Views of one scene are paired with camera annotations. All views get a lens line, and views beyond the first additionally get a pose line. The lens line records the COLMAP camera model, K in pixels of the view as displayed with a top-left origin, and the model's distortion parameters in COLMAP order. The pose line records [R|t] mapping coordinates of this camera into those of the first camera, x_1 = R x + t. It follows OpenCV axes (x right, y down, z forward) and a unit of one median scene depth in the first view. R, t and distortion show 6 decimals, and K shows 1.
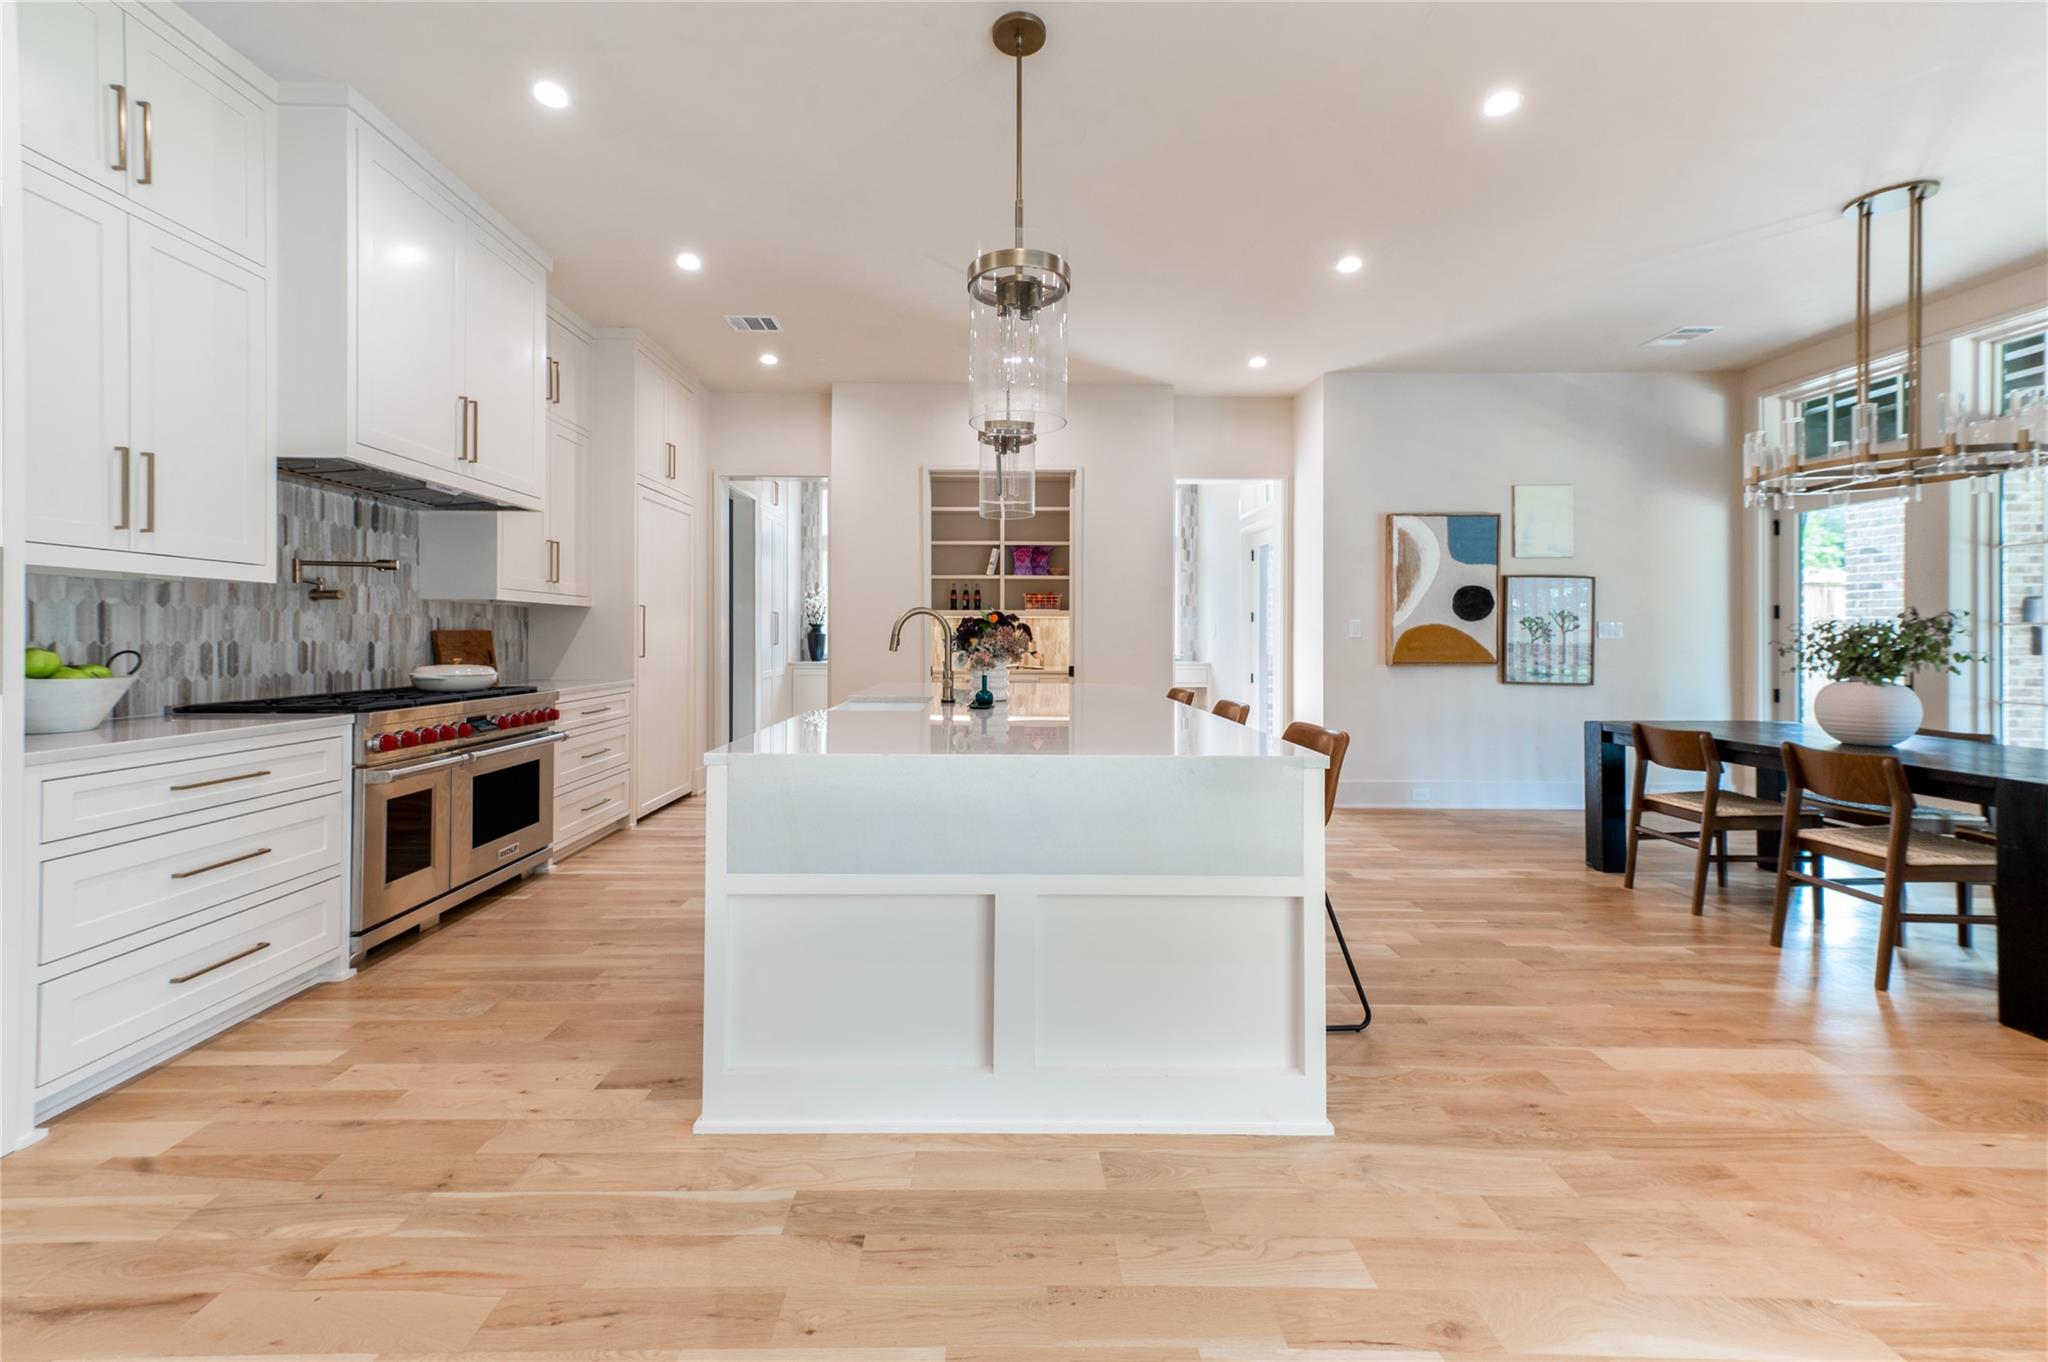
lens RADIAL K [[843.2, 0, 1017.2], [0, 843.2, 640.8], [0, 0, 1]] dist [-0.017917, 0.000105]
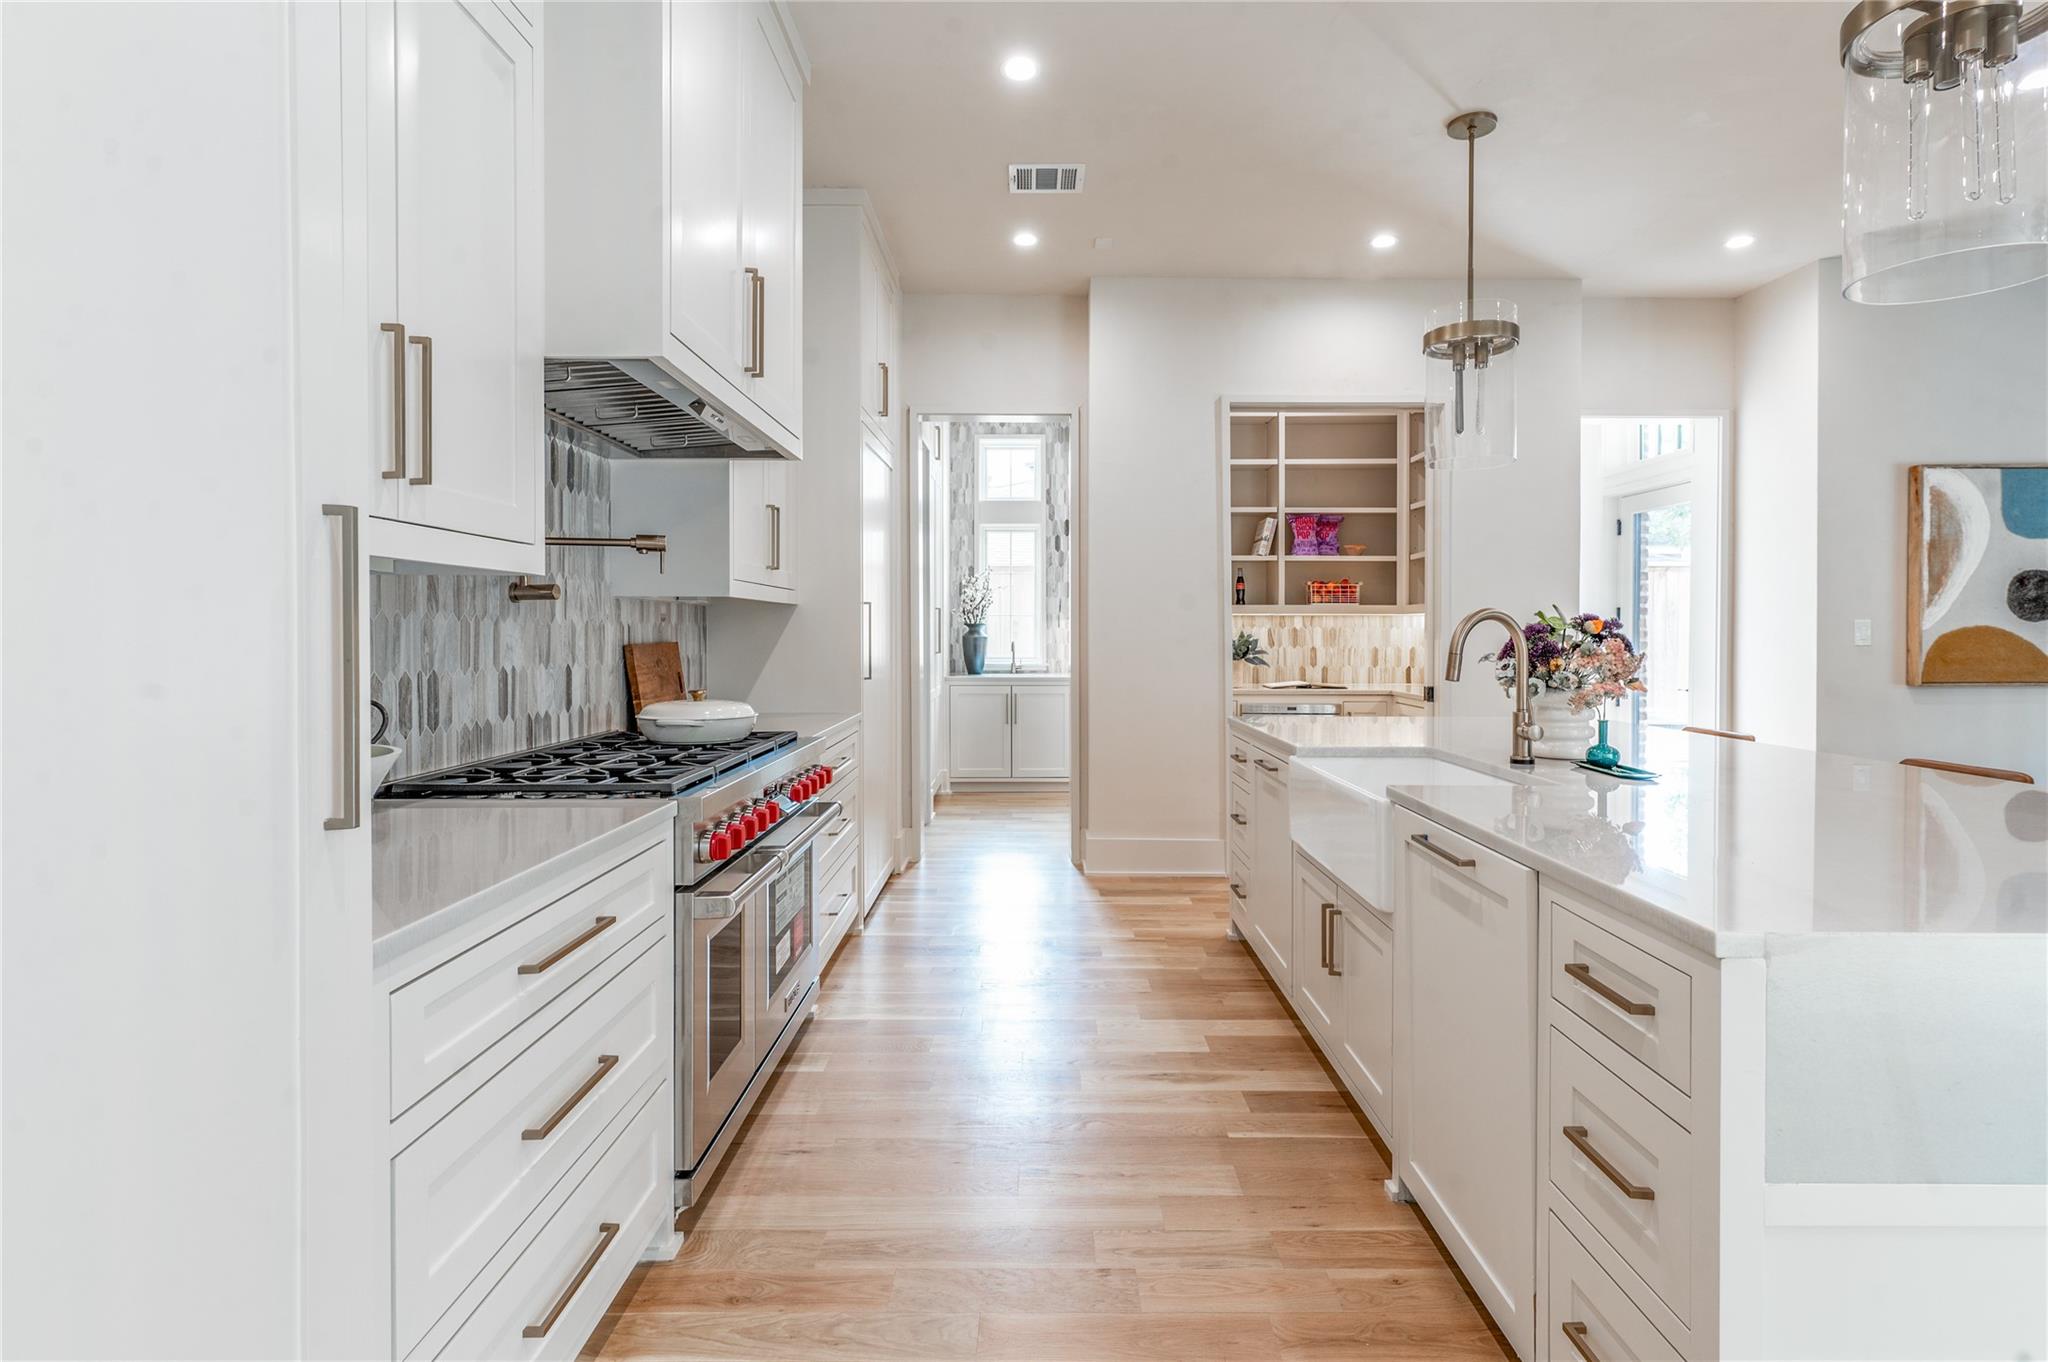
lens RADIAL K [[1068.9, 0, 1031.4], [0, 1068.9, 643.4], [0, 0, 1]] dist [-0.028581, -0.000701]
pose [[0.999616, -0.002186, -0.027634, -0.396183], [0.002336, 0.999983, 0.005410, -0.018590], [0.027621, -0.005473, 0.999603, 0.198387]]
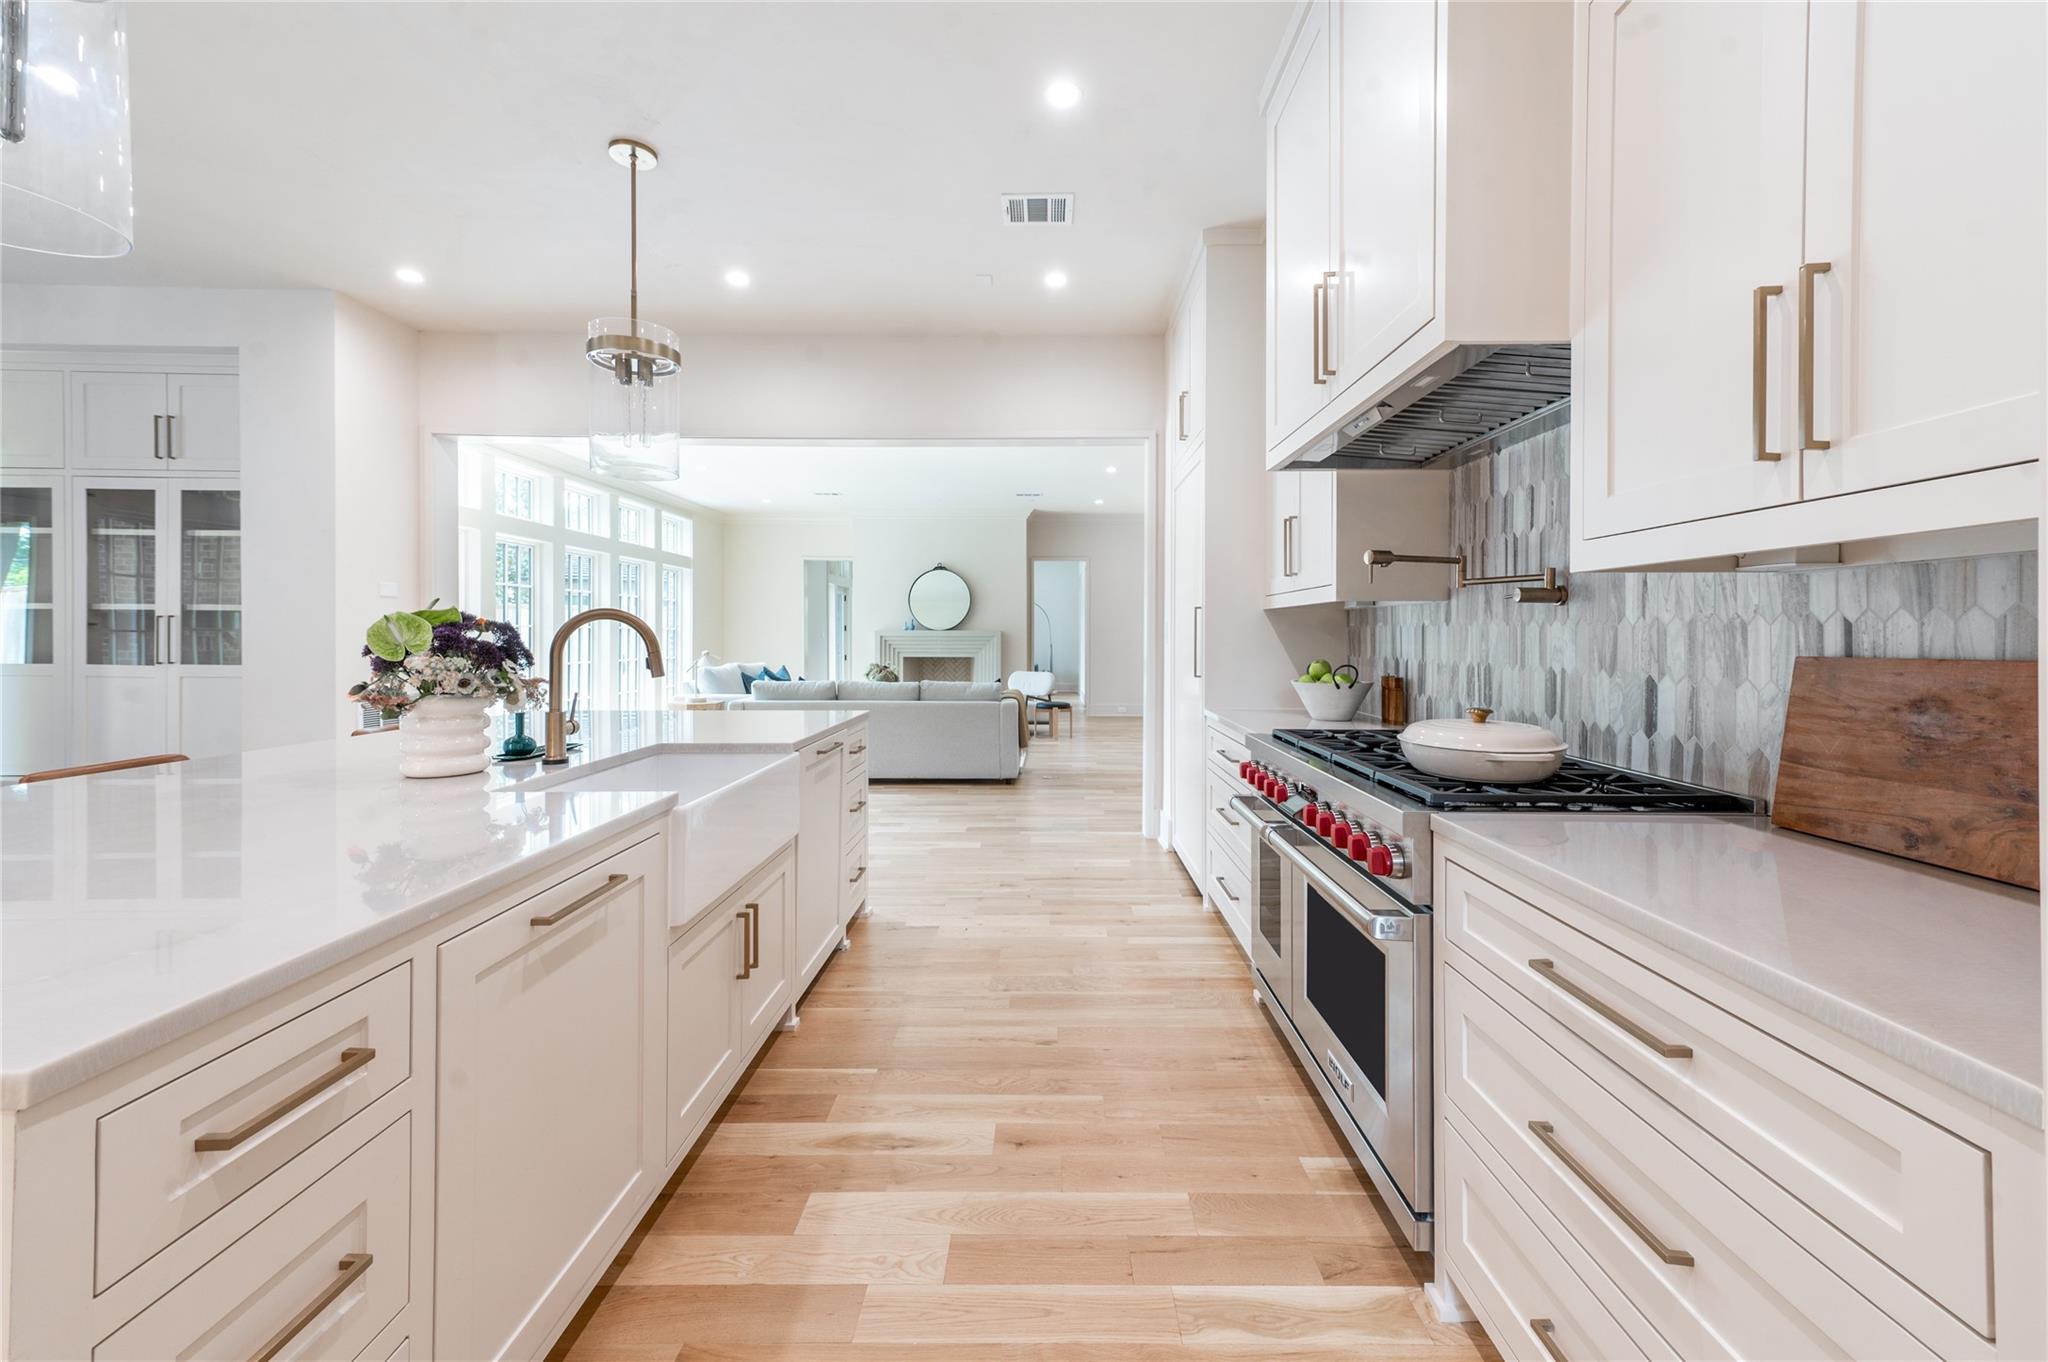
lens RADIAL K [[843.2, 0, 1017.2], [0, 843.2, 640.8], [0, 0, 1]] dist [-0.017917, 0.000105]
pose [[-0.998436, -0.006145, 0.055565, -0.425237], [-0.005498, 0.999915, 0.011795, -0.023724], [-0.055633, 0.011471, -0.998385, 1.499032]]
